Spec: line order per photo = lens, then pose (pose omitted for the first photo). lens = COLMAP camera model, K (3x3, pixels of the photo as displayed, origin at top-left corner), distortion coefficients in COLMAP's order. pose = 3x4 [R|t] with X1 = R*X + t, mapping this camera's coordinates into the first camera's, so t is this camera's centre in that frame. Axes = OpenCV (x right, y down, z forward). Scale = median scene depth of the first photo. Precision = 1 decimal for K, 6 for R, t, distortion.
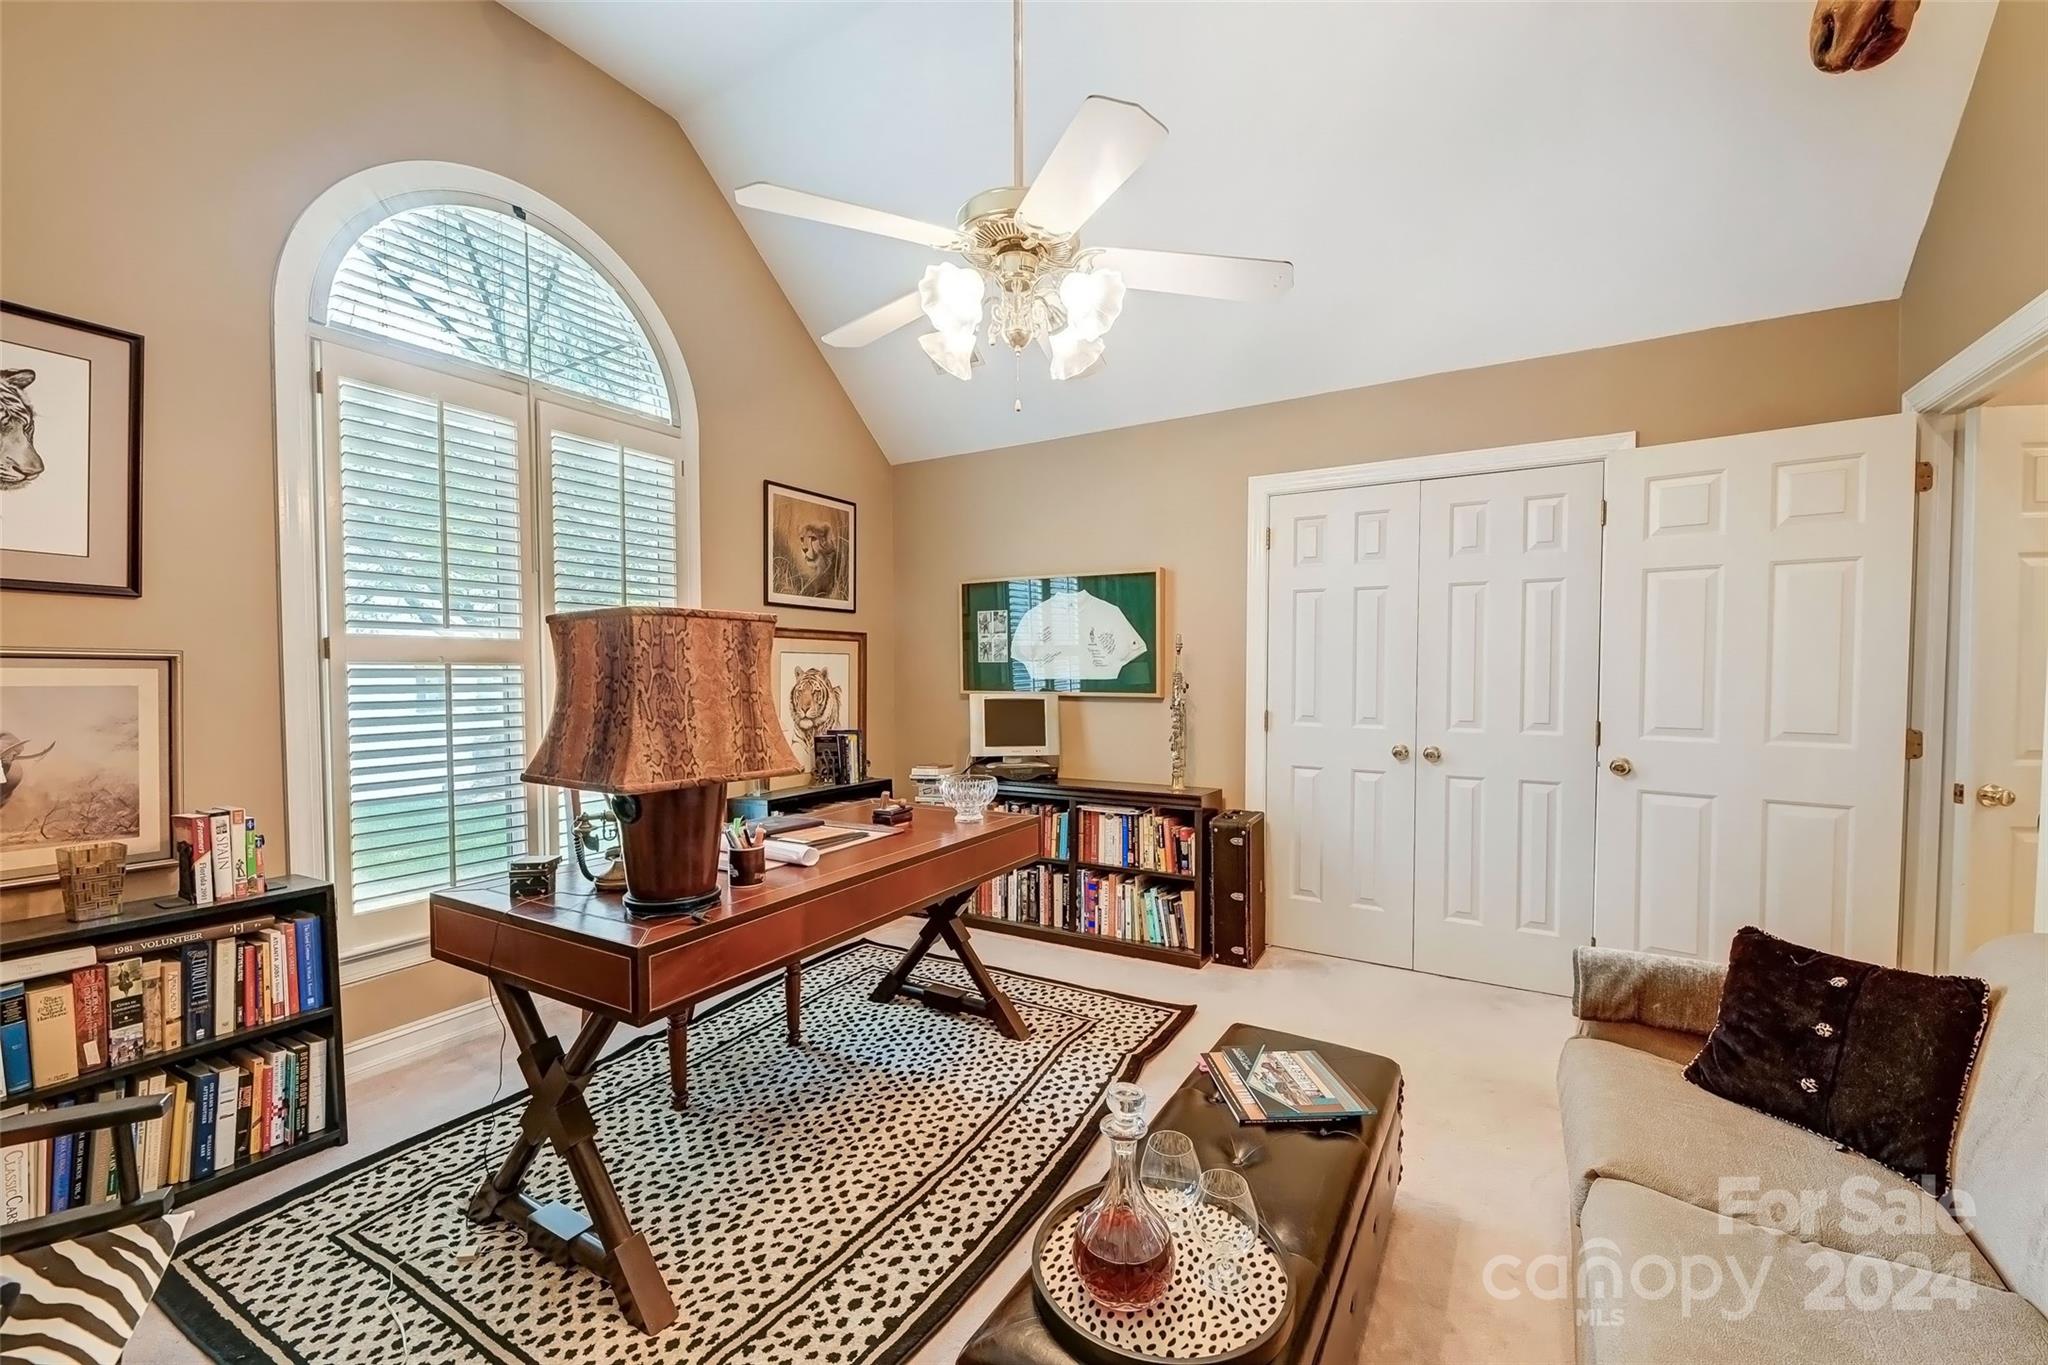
lens RADIAL K [[814.7, 0, 1029.4], [0, 814.7, 690.7], [0, 0, 1]] dist [0.014954, -0.010156]
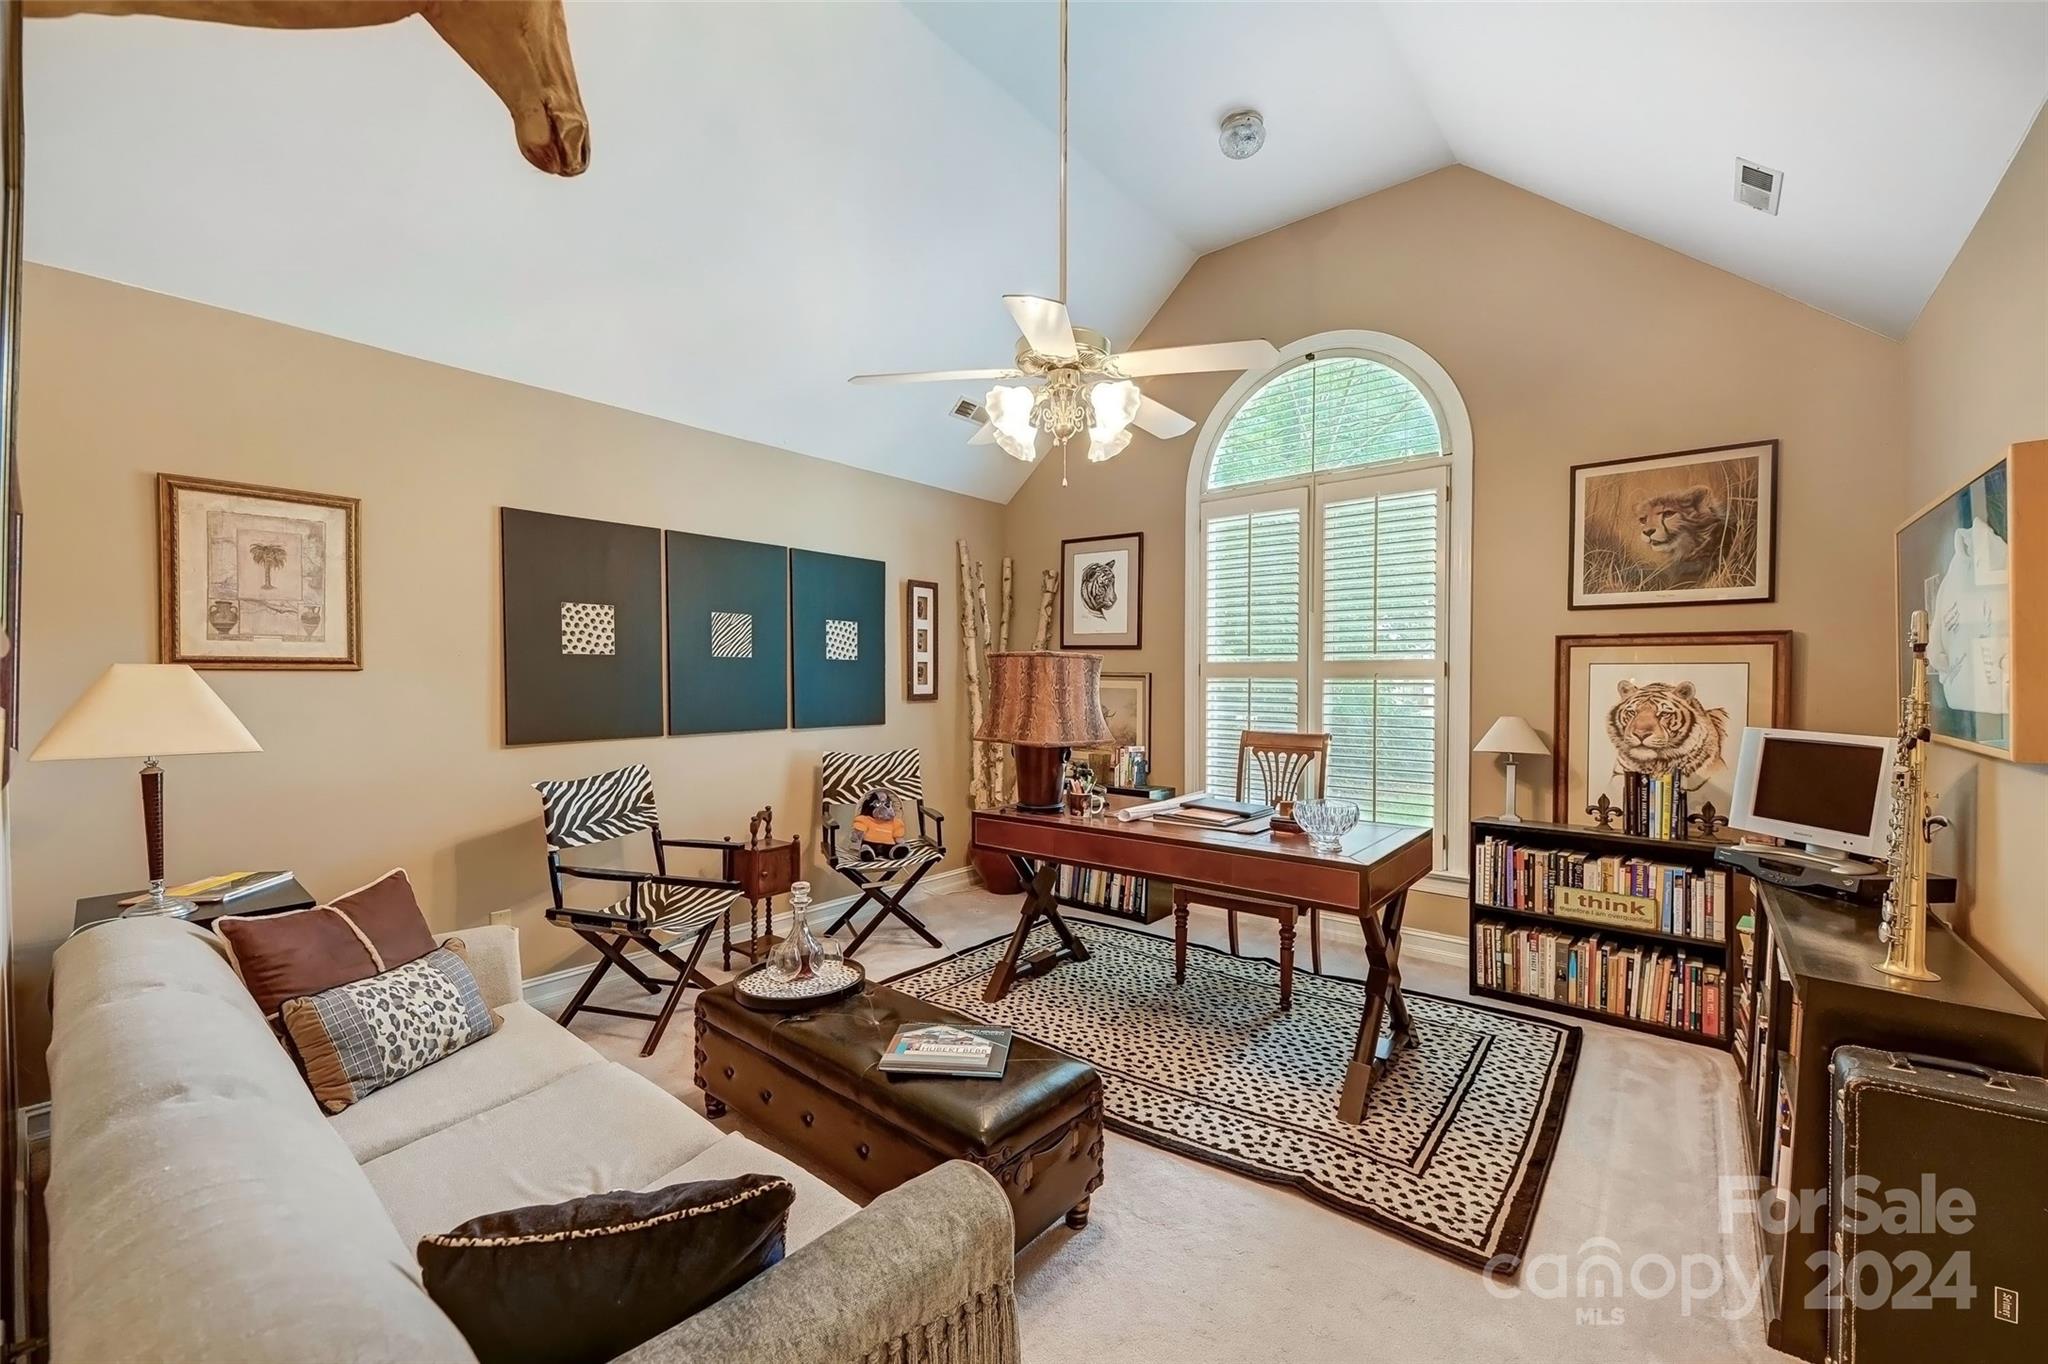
lens RADIAL K [[814.7, 0, 1029.4], [0, 814.7, 690.2], [0, 0, 1]] dist [0.014954, -0.010156]
pose [[-0.155490, 0.013462, -0.987746, 0.630480], [-0.030673, 0.999359, 0.018449, -0.018206], [0.987361, 0.033166, -0.154977, 0.570515]]
